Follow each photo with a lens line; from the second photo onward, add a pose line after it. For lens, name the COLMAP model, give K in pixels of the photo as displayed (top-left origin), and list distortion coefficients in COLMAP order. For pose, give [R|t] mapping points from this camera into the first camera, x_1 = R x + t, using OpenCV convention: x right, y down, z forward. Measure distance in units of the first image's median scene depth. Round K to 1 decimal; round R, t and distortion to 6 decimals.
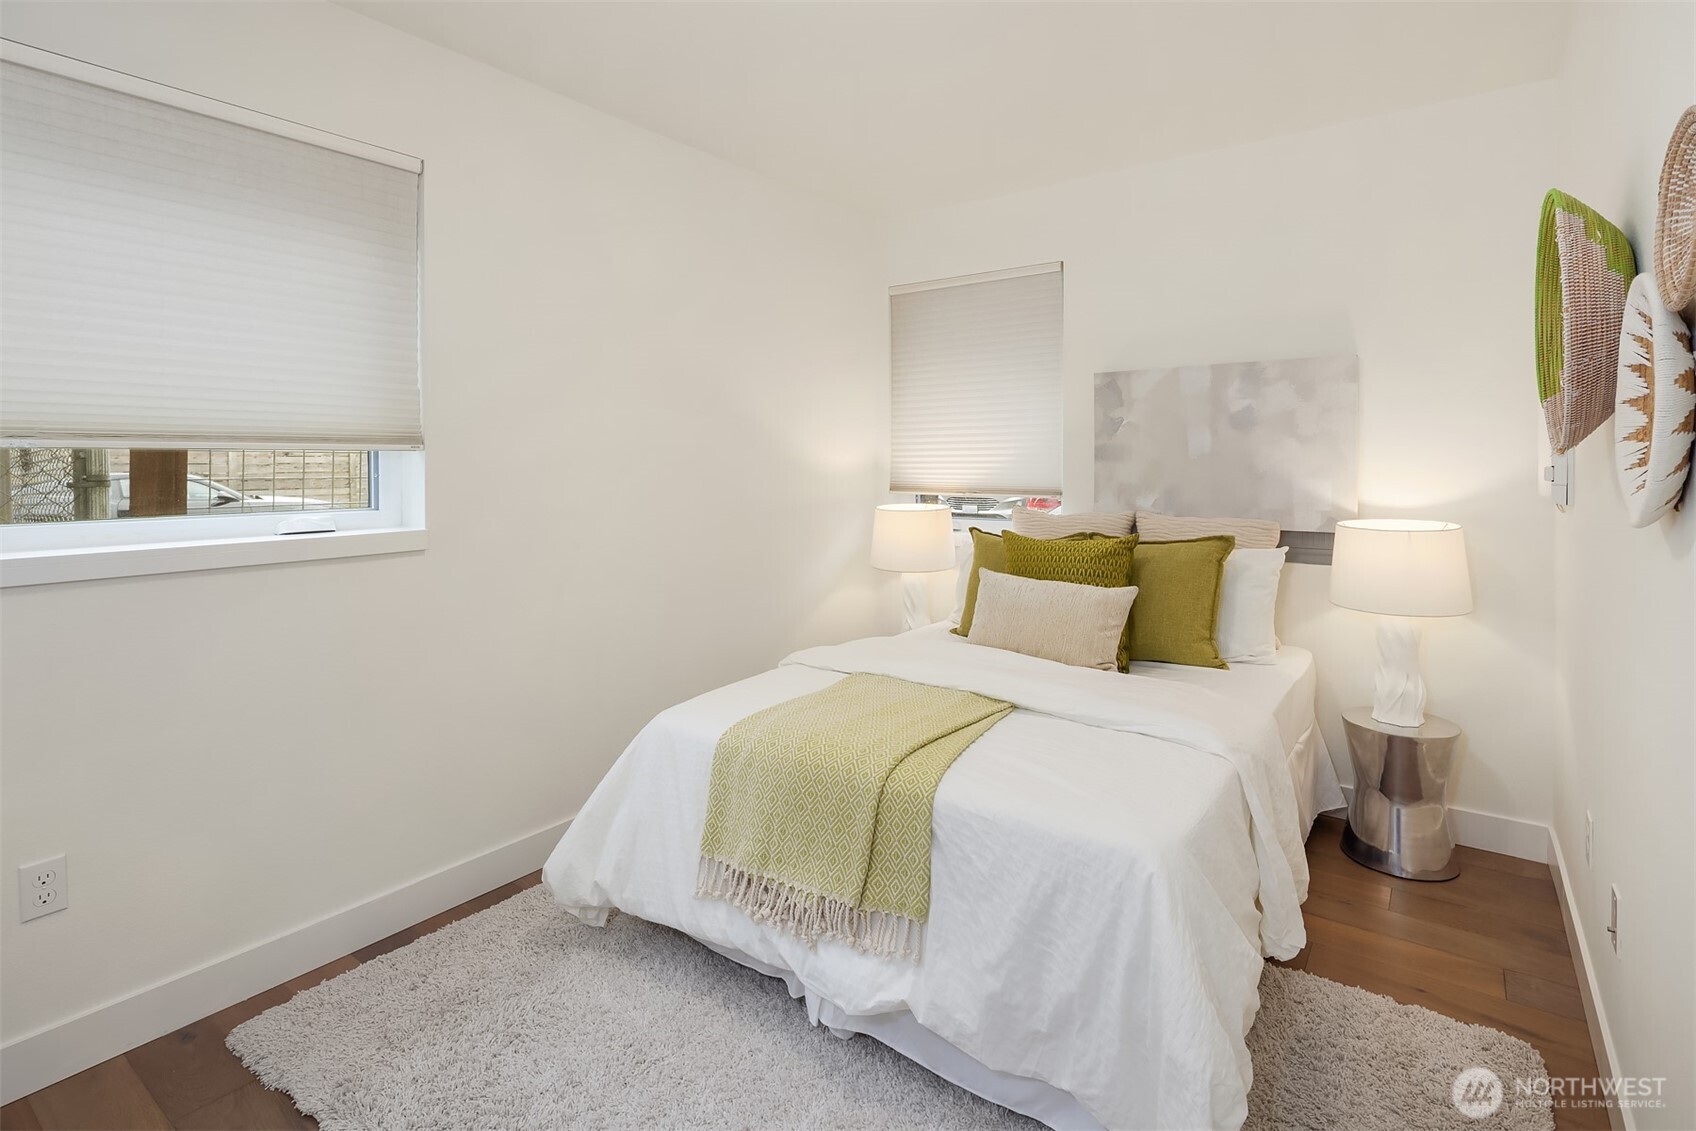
lens RADIAL K [[820.4, 0, 853.7], [0, 820.4, 452.2], [0, 0, 1]] dist [-0.012148, -0.000541]
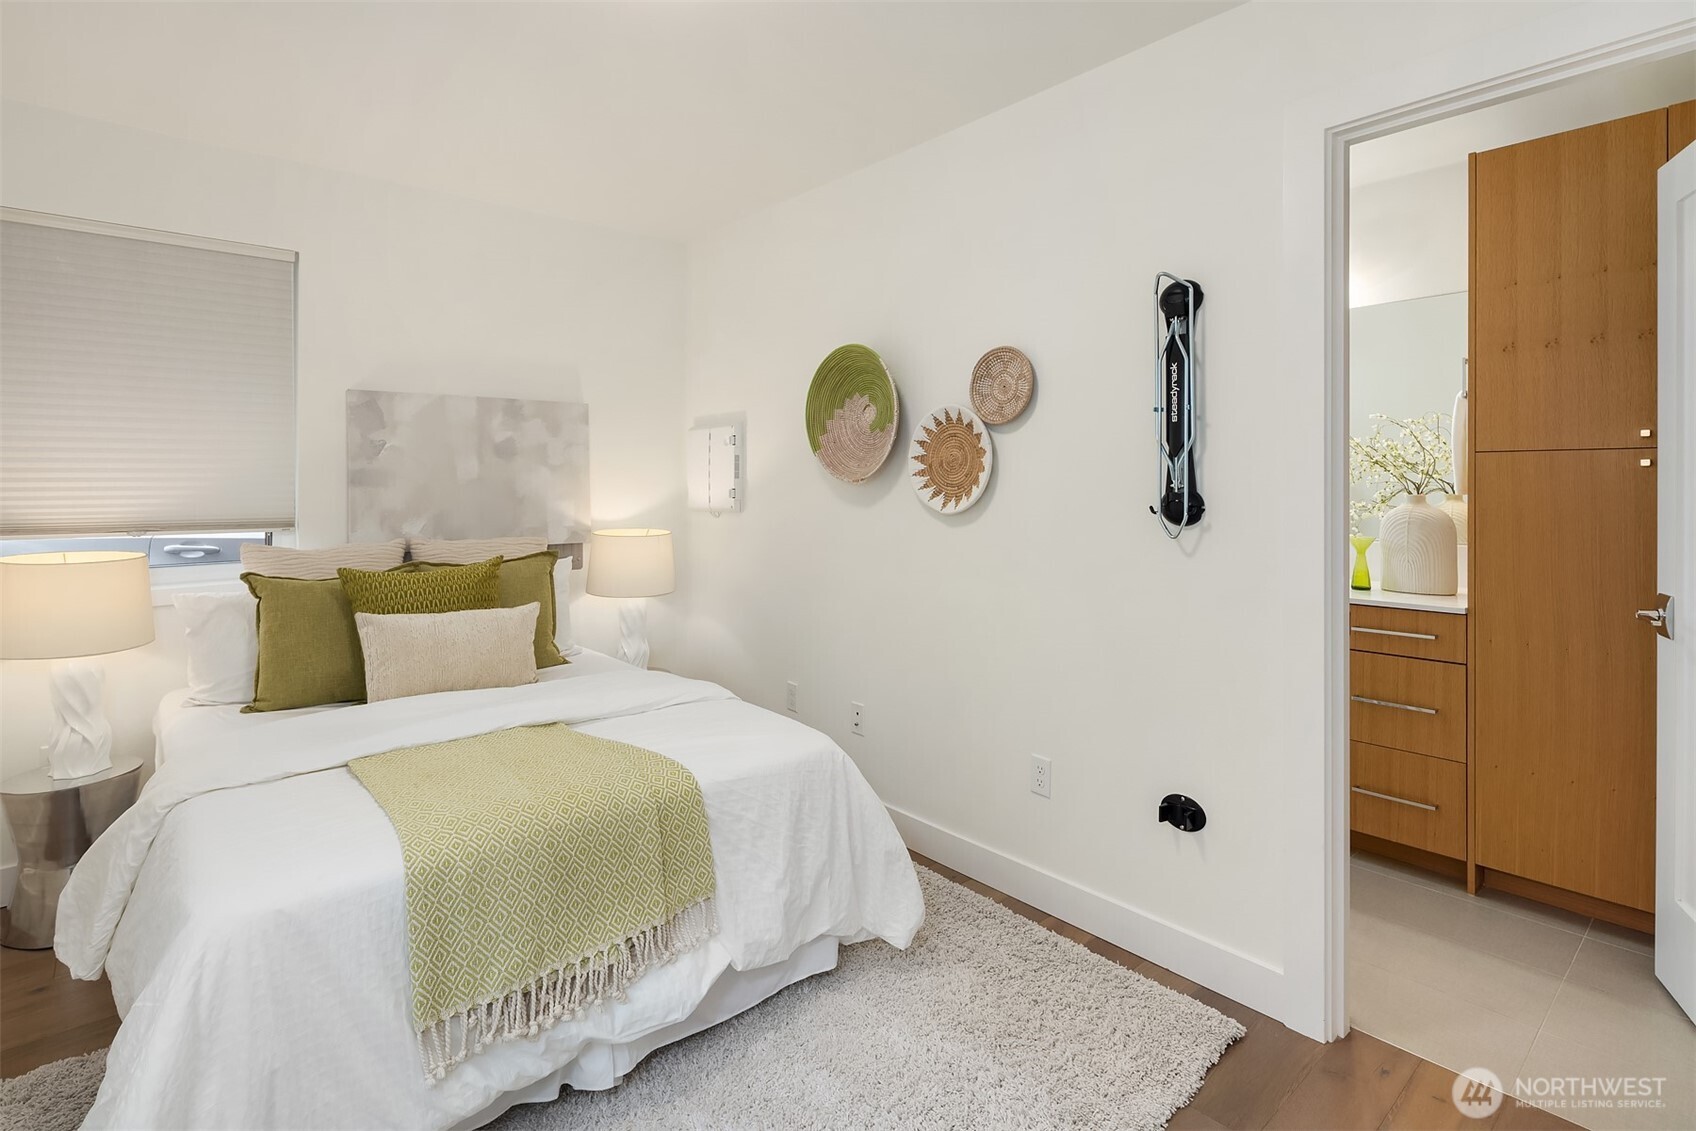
lens RADIAL K [[831.4, 0, 829.7], [0, 831.4, 471.8], [0, 0, 1]] dist [-0.004985, -0.001269]
pose [[0.227741, 0.015766, 0.973594, -0.548057], [-0.007633, 0.999867, -0.014406, 0.003876], [-0.973692, -0.004151, 0.227831, 0.318664]]
